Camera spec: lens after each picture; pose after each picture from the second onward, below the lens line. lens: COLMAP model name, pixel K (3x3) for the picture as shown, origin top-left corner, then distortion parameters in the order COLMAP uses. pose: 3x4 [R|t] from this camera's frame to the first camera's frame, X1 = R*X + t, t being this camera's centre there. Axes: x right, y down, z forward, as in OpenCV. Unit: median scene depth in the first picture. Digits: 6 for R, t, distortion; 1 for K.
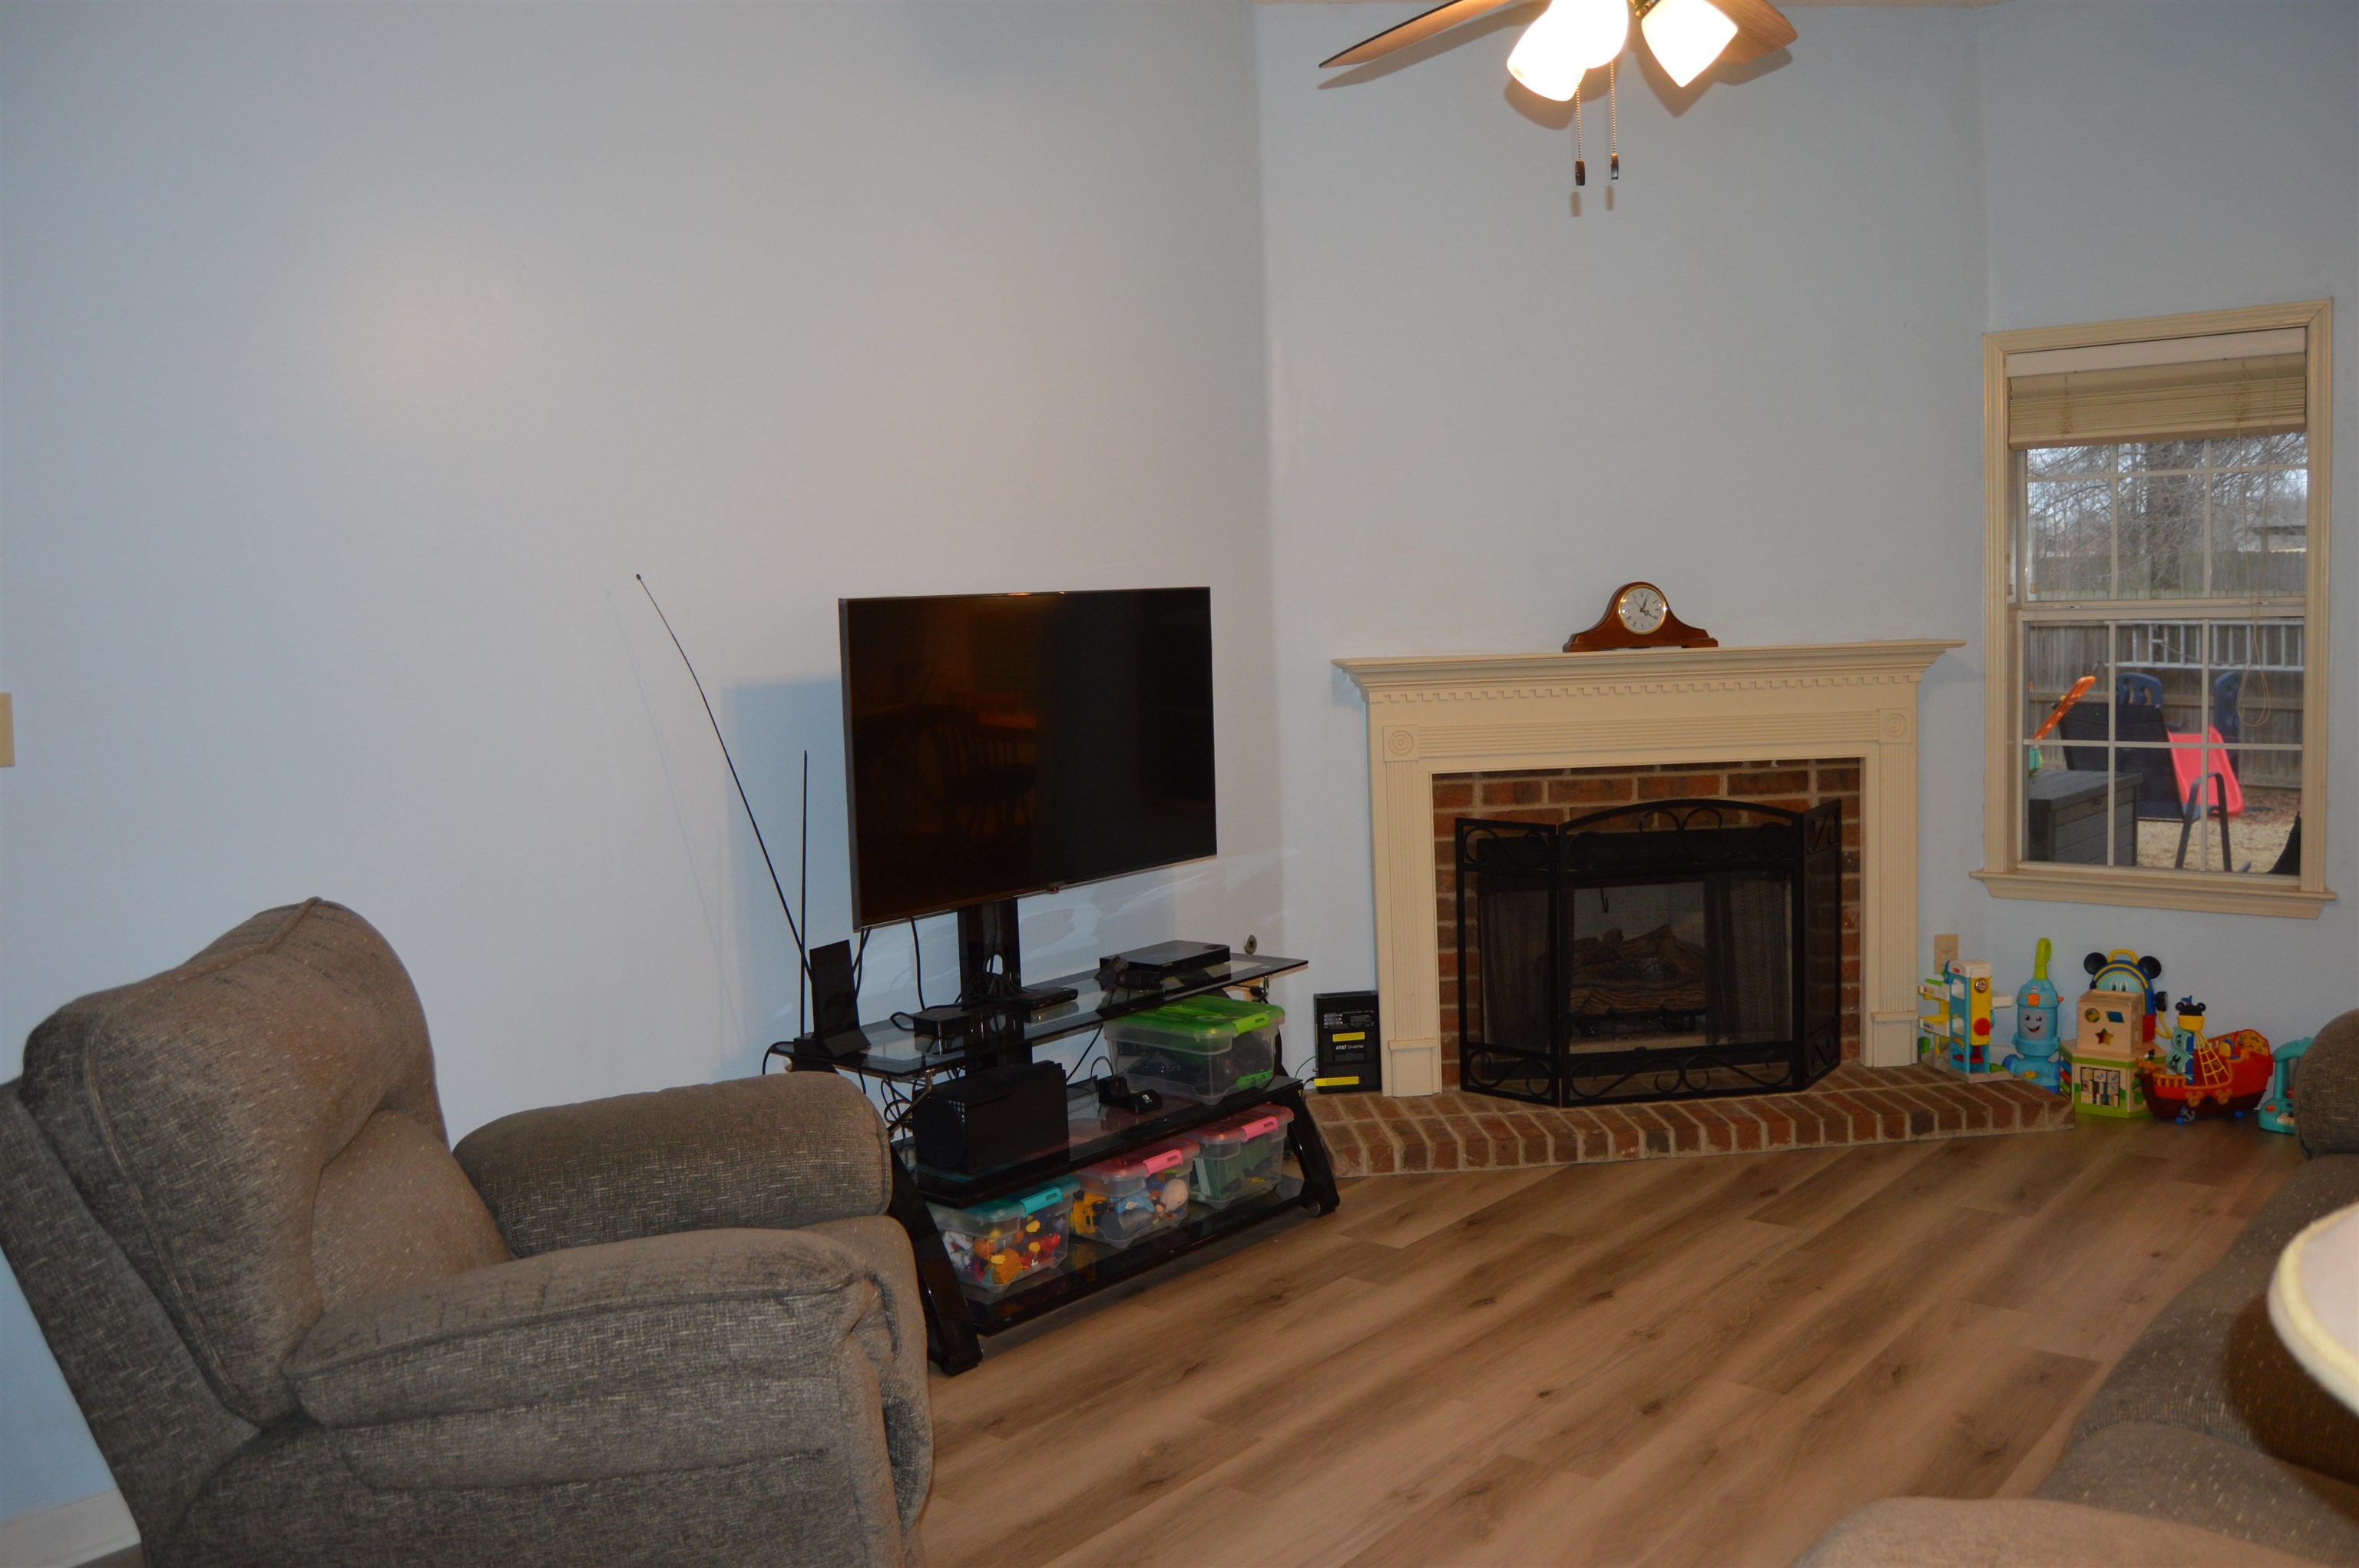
lens RADIAL K [[1877.1, 0, 1222.5], [0, 1877.1, 786.1], [0, 0, 1]] dist [-0.096523, 0.035340]
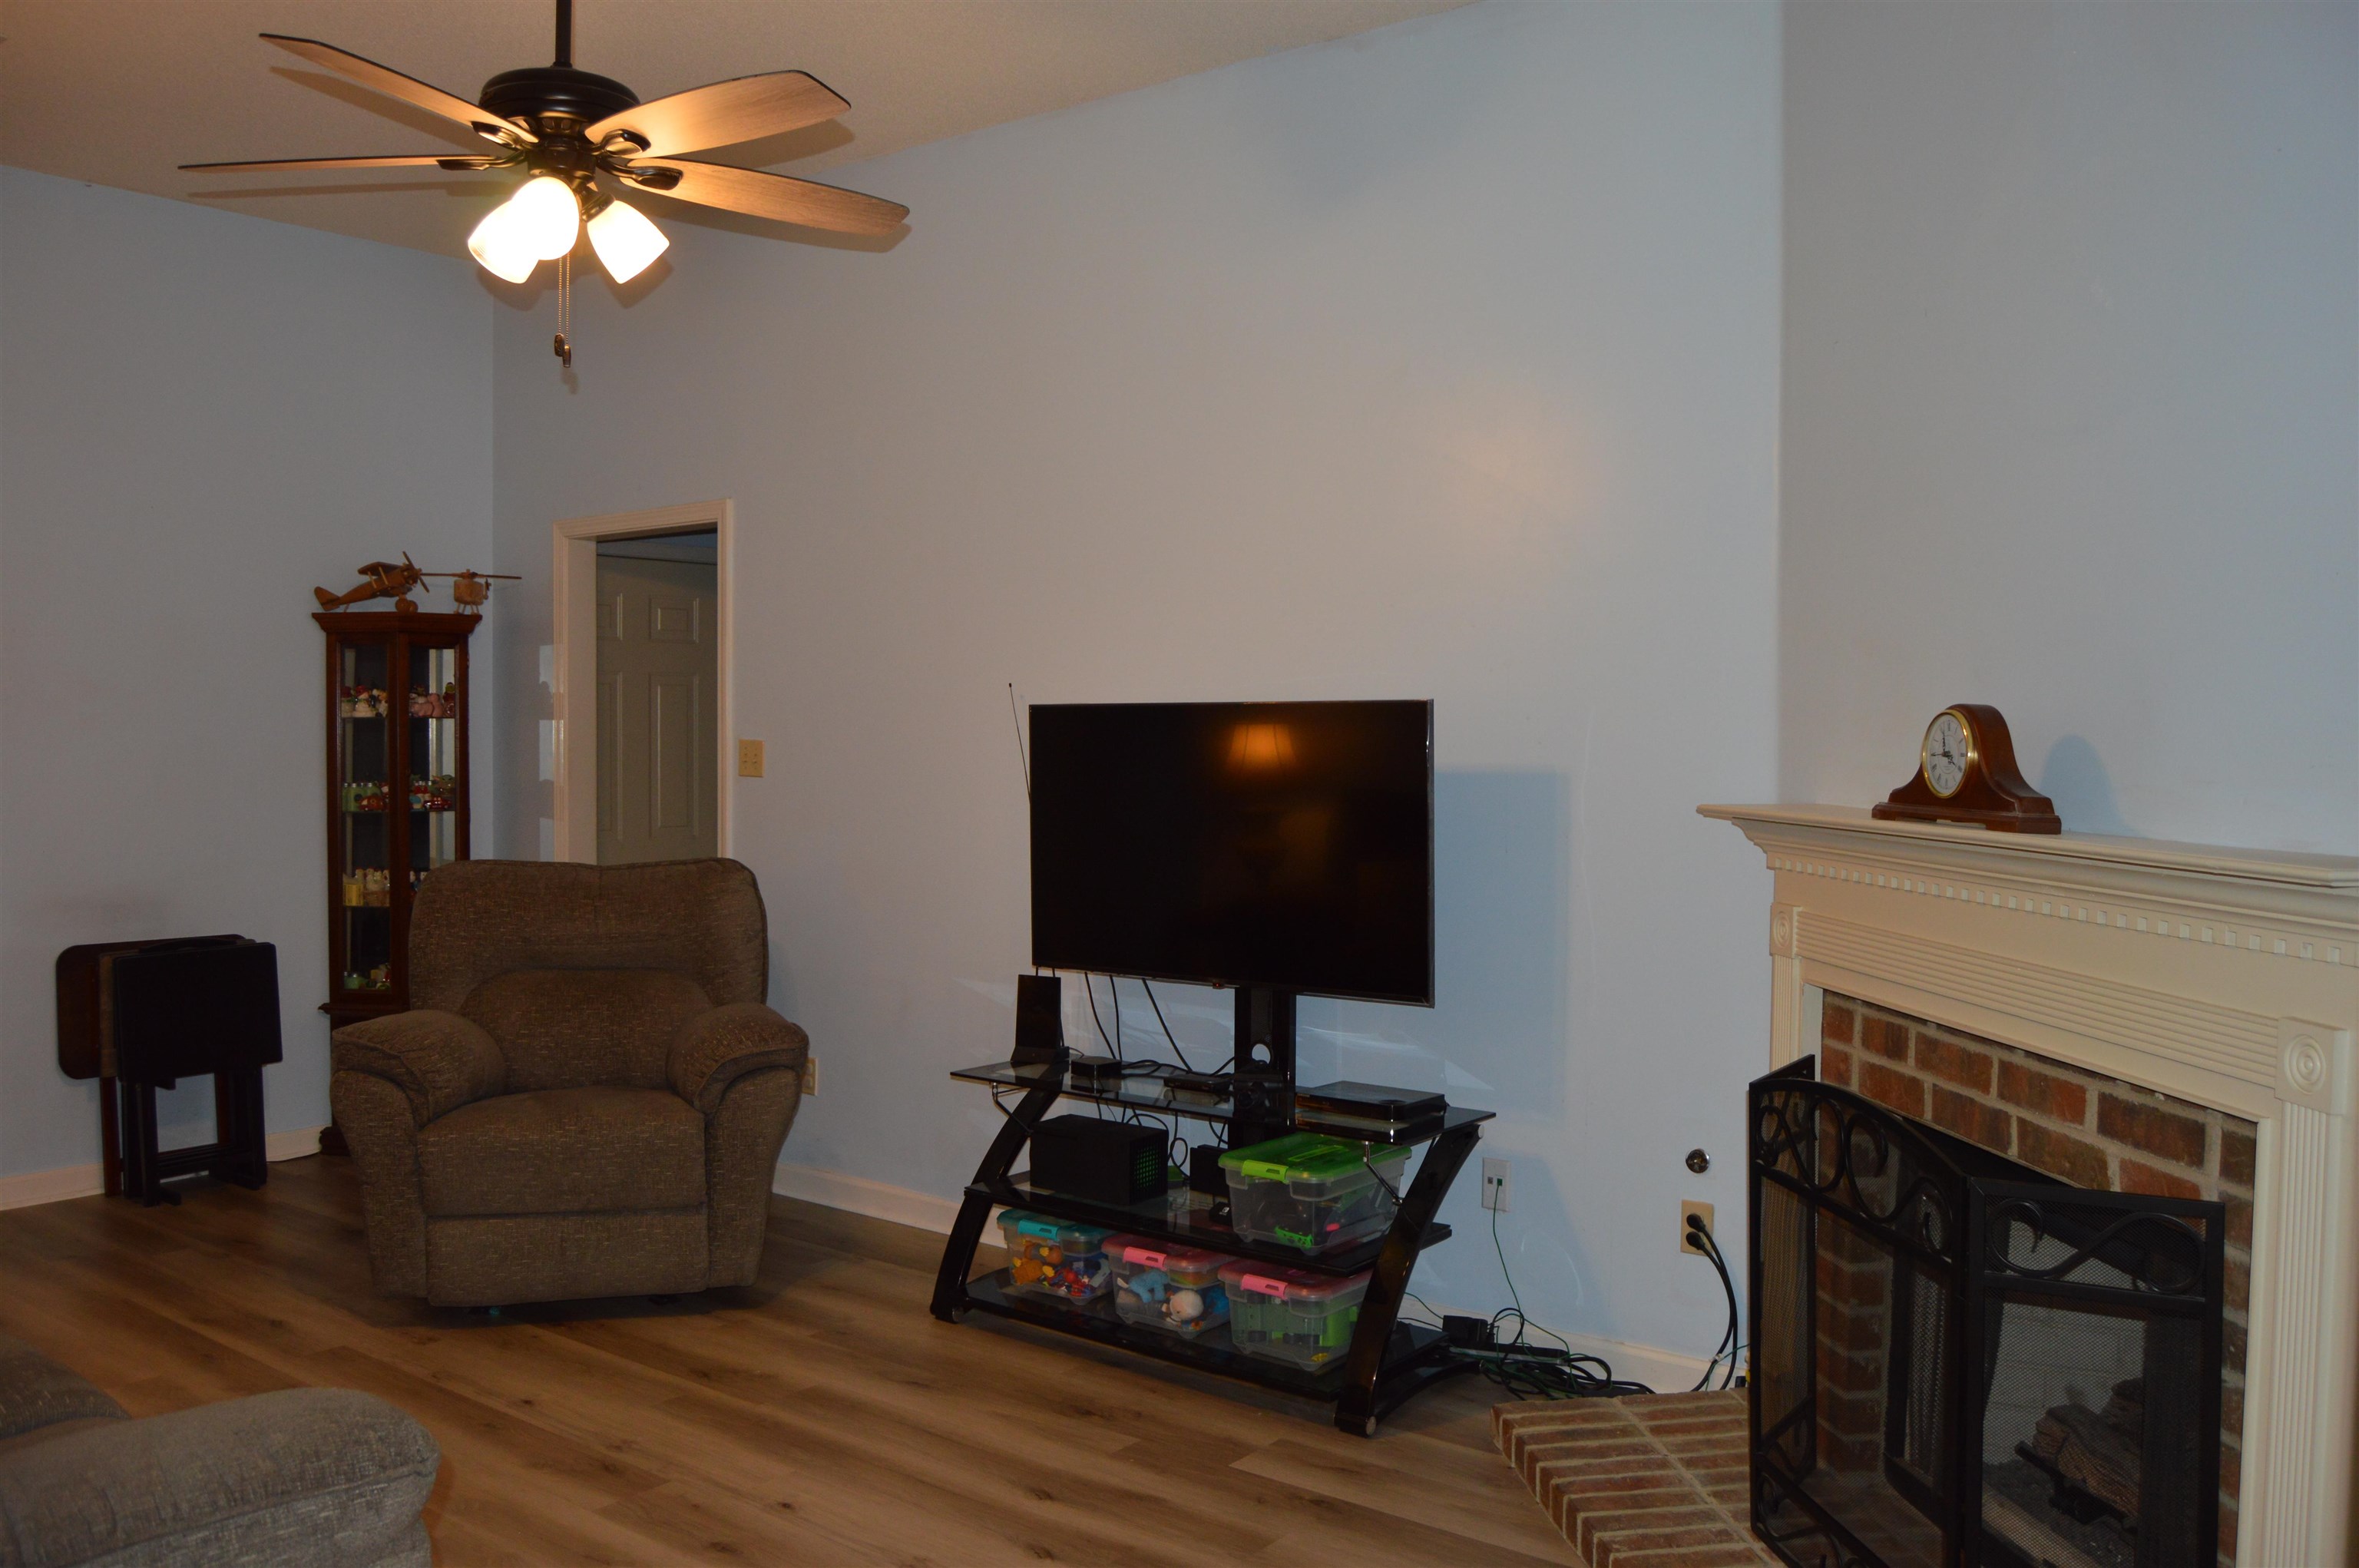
lens RADIAL K [[1877.1, 0, 1194.3], [0, 1877.1, 728.7], [0, 0, 1]] dist [-0.096523, 0.035340]
pose [[0.049338, 0.040572, -0.997958, 0.781142], [-0.100534, 0.994302, 0.035453, -0.100802], [0.993710, 0.098580, 0.053136, 0.753485]]
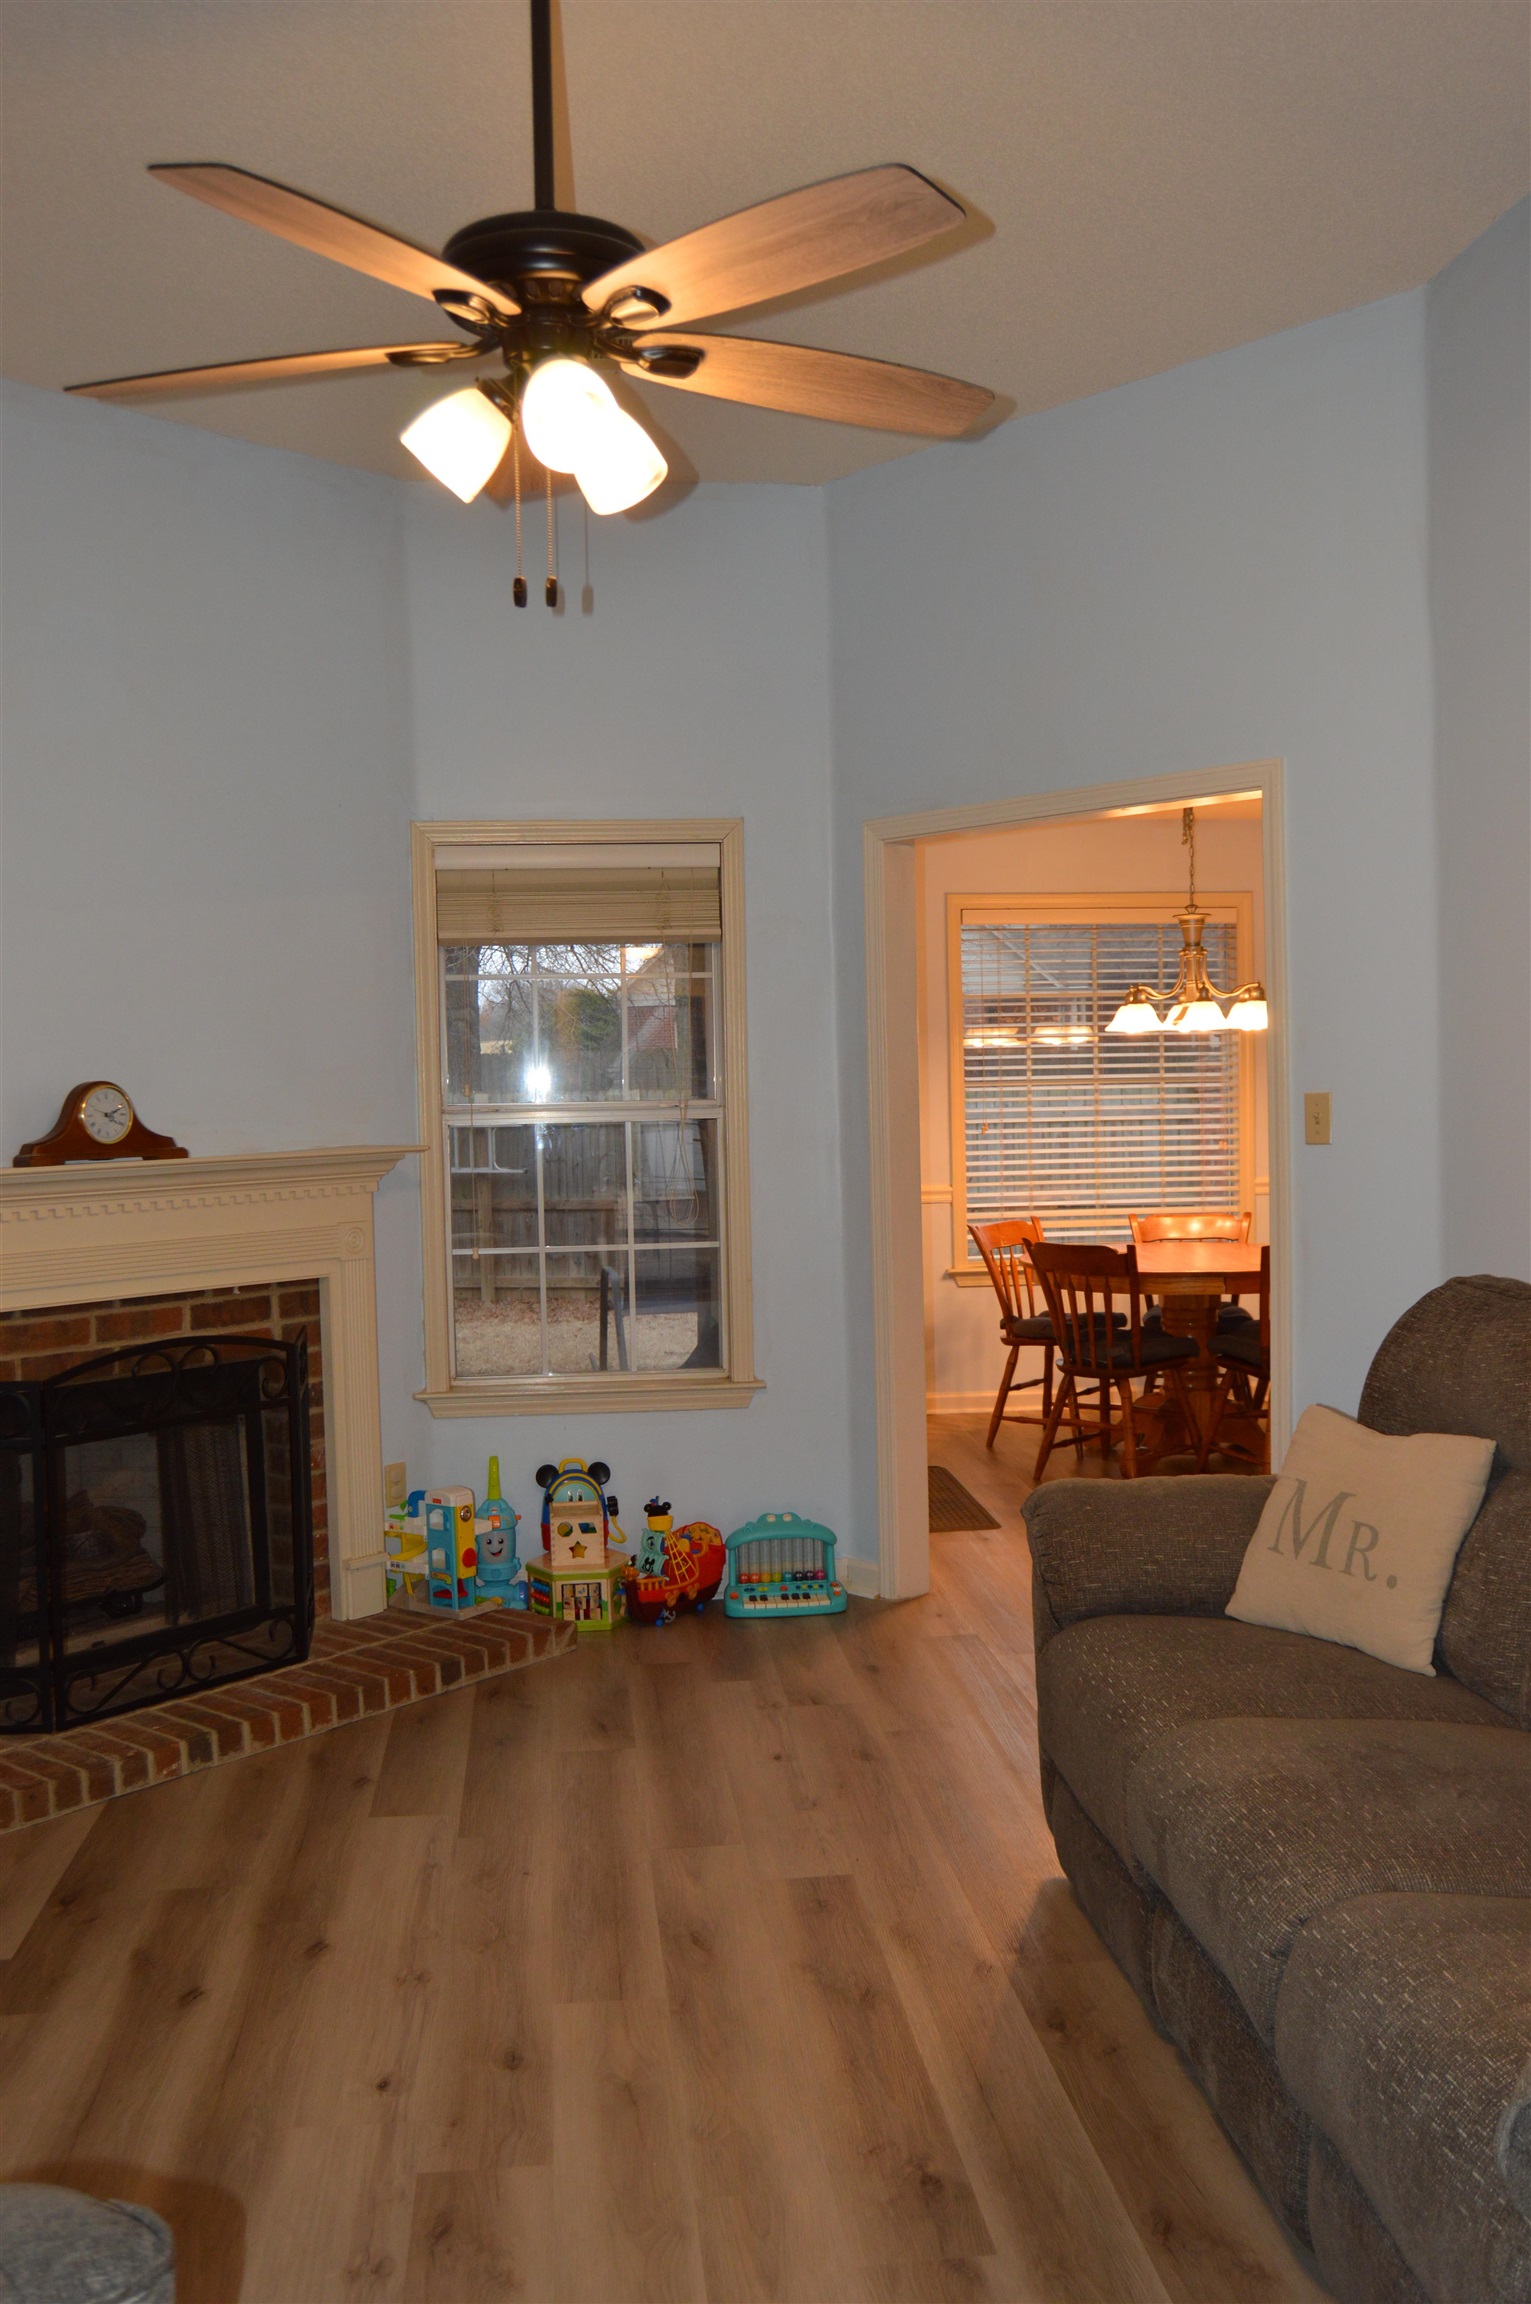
lens RADIAL K [[2017.5, 0, 752.8], [0, 2017.5, 1167.1], [0, 0, 1]] dist [-0.092379, 0.018147]
pose [[0.702672, -0.015448, 0.711346, -0.210229], [0.064945, 0.996983, -0.042503, -0.014451], [-0.708544, 0.076064, 0.701556, 0.172389]]
